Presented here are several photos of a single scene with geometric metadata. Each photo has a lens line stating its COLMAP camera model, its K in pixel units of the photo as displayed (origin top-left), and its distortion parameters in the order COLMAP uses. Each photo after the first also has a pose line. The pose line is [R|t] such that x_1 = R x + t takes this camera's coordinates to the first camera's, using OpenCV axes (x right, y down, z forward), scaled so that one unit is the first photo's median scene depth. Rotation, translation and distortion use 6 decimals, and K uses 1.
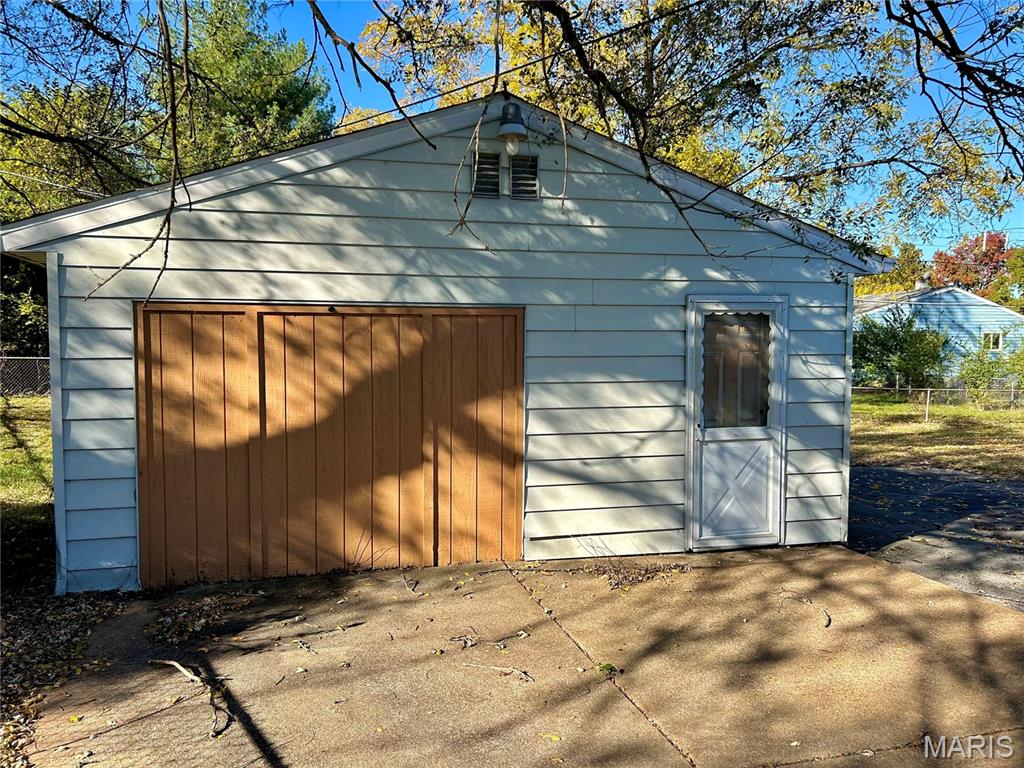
lens RADIAL K [[781.9, 0, 510.4], [0, 781.9, 389.9], [0, 0, 1]] dist [0.053564, -0.030897]
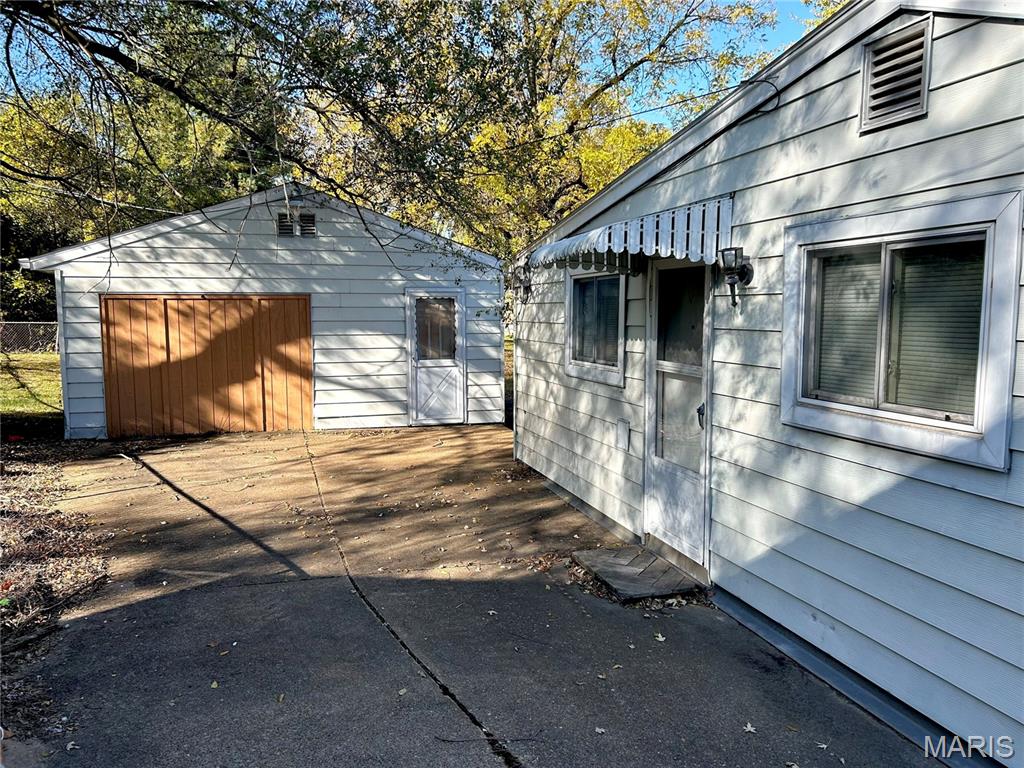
lens RADIAL K [[781.9, 0, 516.4], [0, 781.9, 392.4], [0, 0, 1]] dist [0.053564, -0.030897]
pose [[0.999612, -0.005509, 0.027294, 0.451231], [0.004188, 0.998828, 0.048211, 0.039766], [-0.027527, -0.048078, 0.998464, -0.898979]]
